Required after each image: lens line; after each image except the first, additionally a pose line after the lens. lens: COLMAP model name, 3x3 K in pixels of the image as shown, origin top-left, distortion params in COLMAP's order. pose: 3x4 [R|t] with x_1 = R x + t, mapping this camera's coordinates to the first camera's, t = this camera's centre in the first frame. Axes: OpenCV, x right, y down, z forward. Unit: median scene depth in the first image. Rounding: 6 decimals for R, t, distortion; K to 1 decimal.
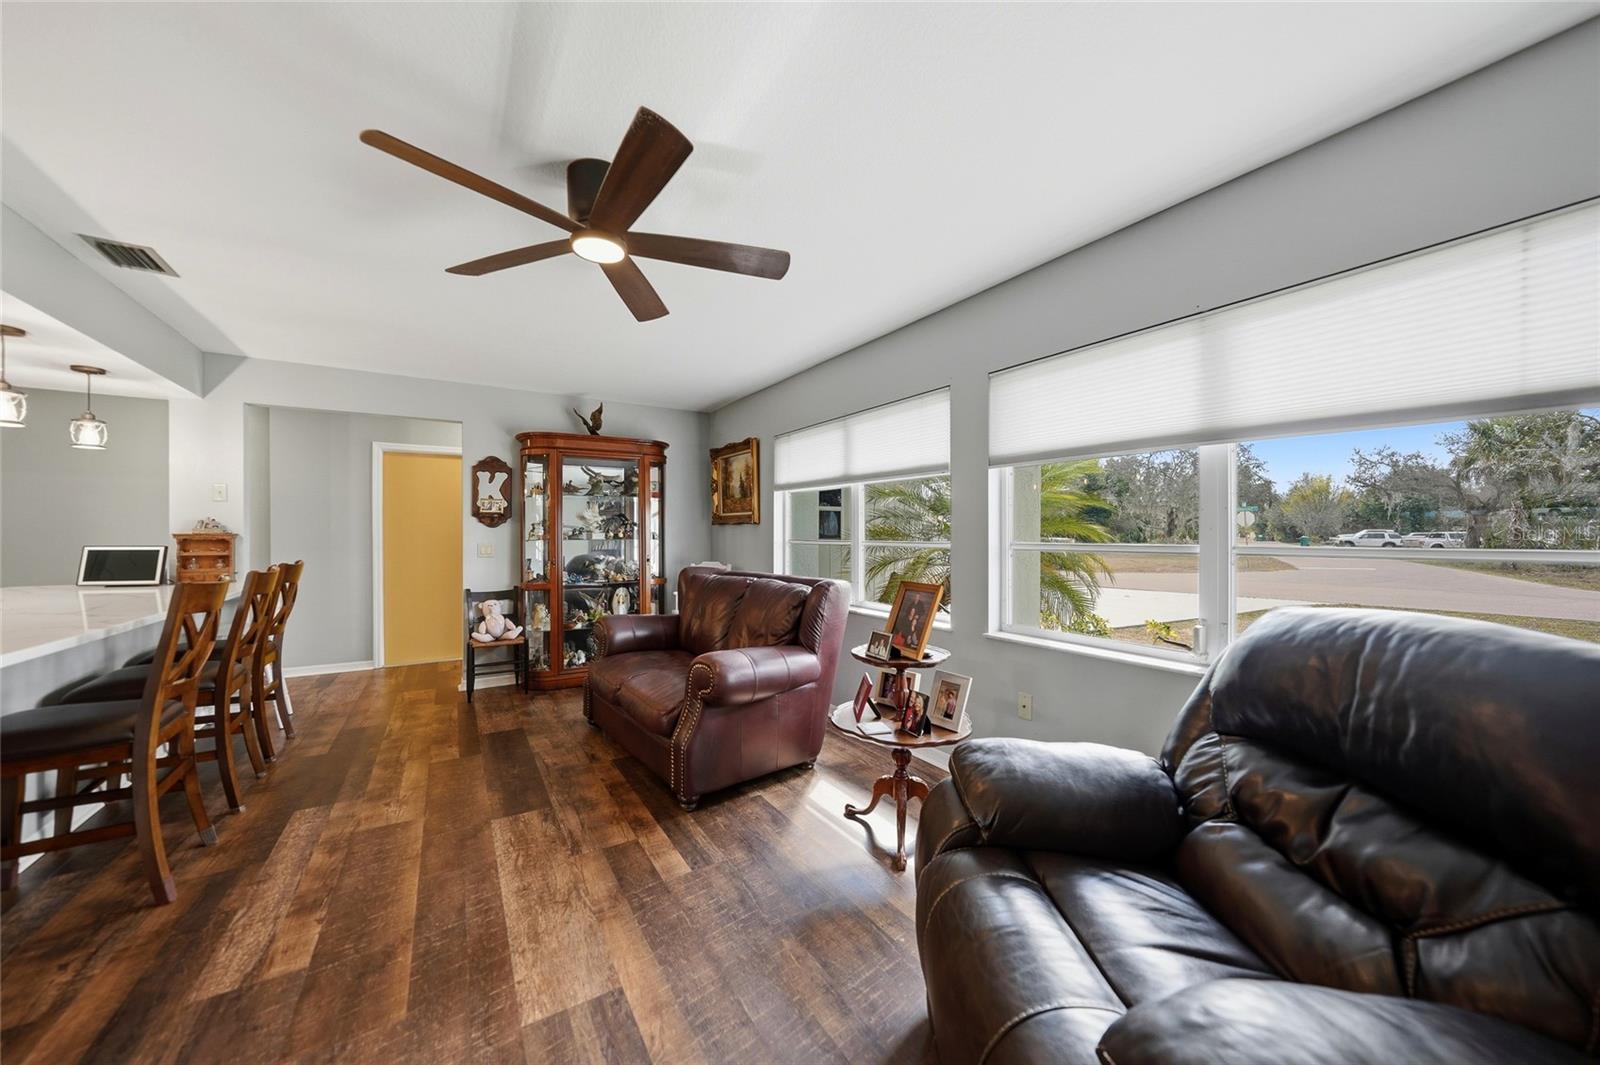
lens RADIAL K [[556.1, 0, 792.8], [0, 556.1, 535.0], [0, 0, 1]] dist [-0.014547, 0.000260]
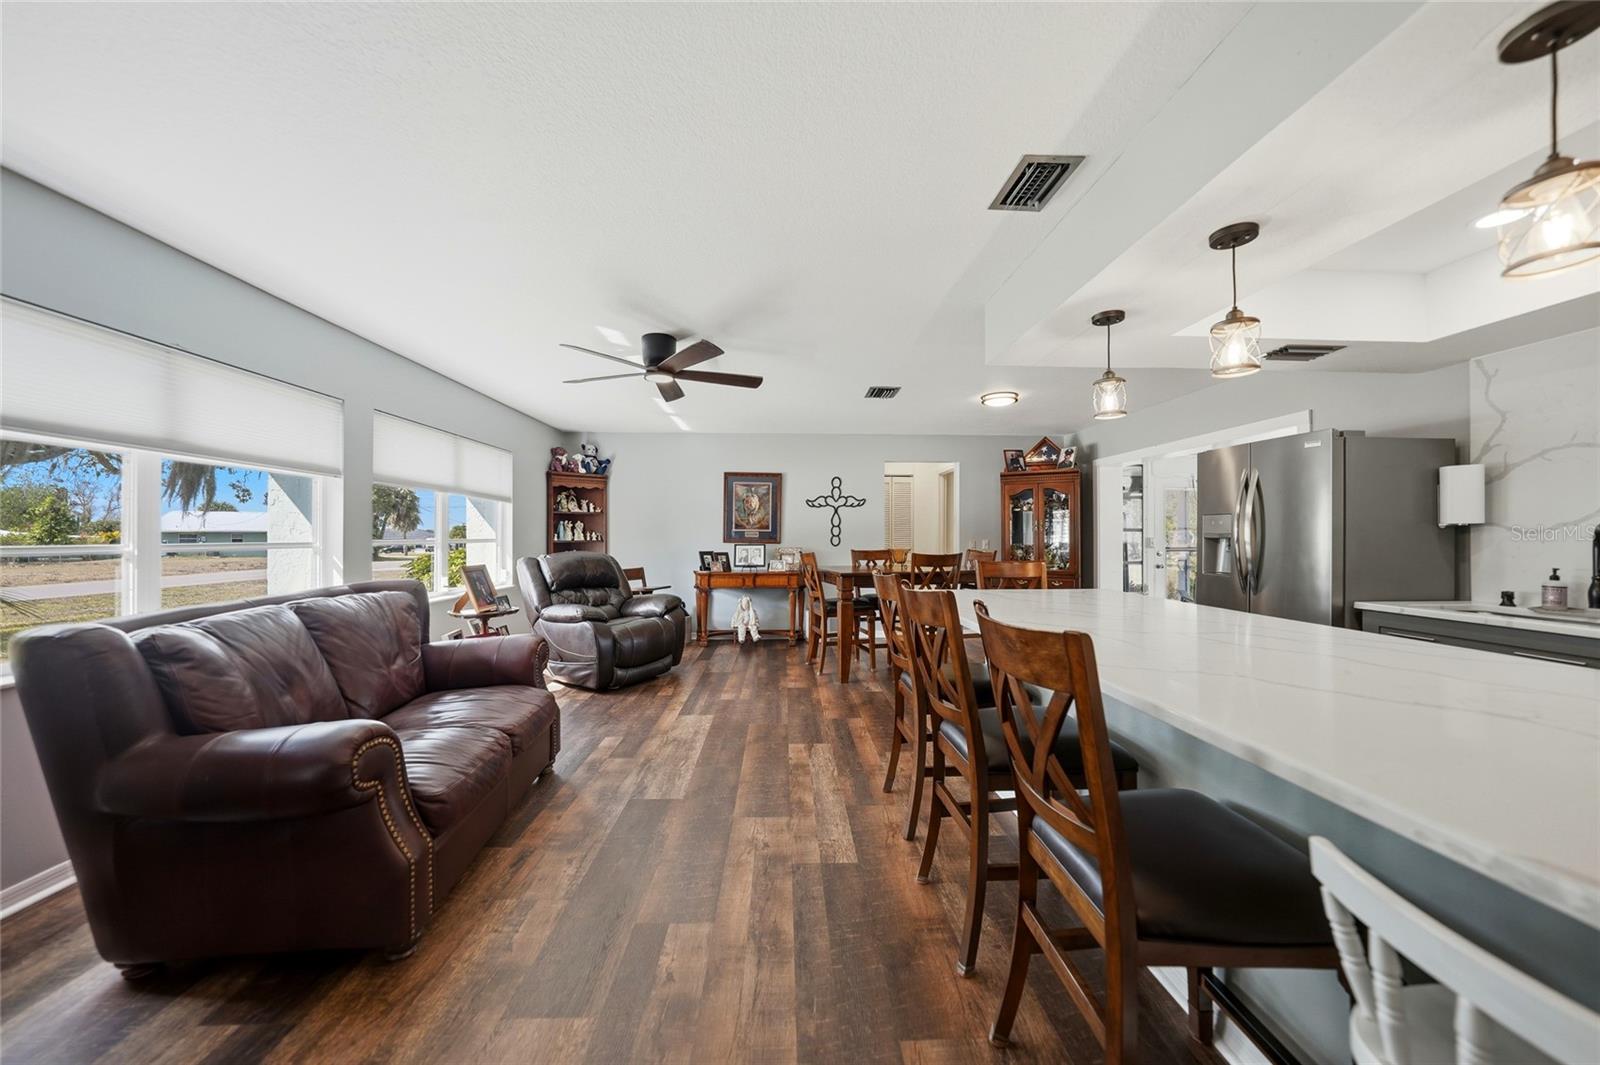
lens RADIAL K [[556.1, 0, 792.8], [0, 556.1, 535.0], [0, 0, 1]] dist [-0.014547, 0.000260]
pose [[-0.860443, 0.004082, 0.509531, -1.322828], [0.002440, 0.999989, -0.003890, 0.006097], [-0.509541, -0.002103, -0.860444, 1.874612]]
